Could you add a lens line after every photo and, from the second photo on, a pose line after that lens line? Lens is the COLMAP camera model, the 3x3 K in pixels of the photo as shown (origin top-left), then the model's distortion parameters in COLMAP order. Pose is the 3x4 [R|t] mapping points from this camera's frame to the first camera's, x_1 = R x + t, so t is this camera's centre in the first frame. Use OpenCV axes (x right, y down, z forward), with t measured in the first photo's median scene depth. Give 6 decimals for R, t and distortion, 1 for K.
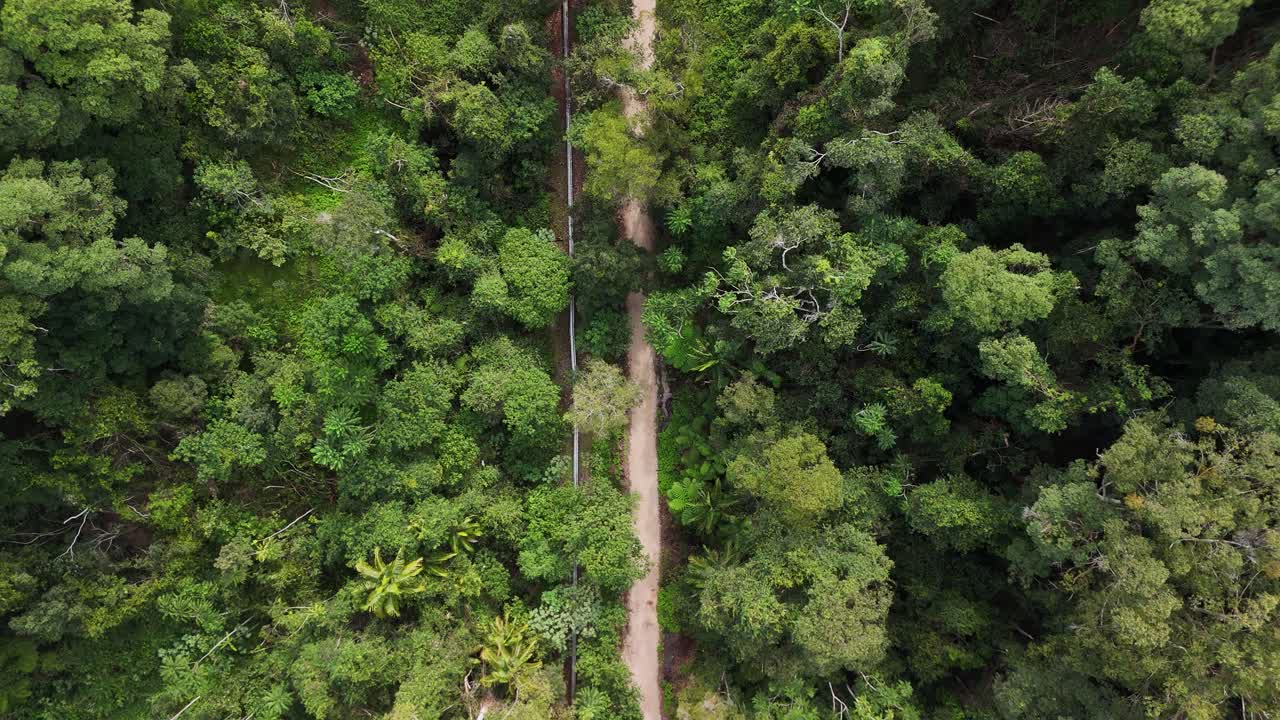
lens RADIAL K [[928.0, 0, 638.4], [0, 928.0, 362.3], [0, 0, 1]] dist [-0.004537, 0.019757]
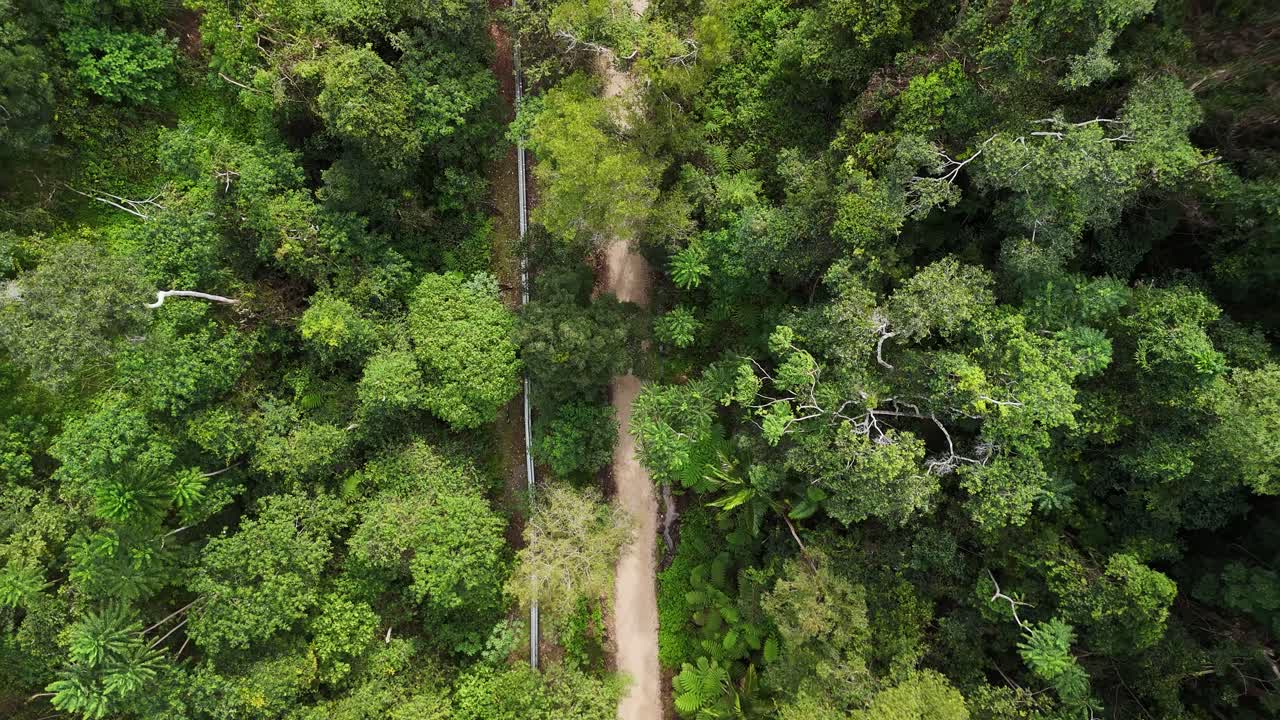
lens RADIAL K [[928.0, 0, 640.0], [0, 928.0, 356.9], [0, 0, 1]] dist [-0.004537, 0.019757]
pose [[0.999983, -0.005812, -0.000071, 0.010529], [0.005812, 0.999983, 0.000317, -0.093350], [0.000069, -0.000317, 1.000000, 0.381719]]
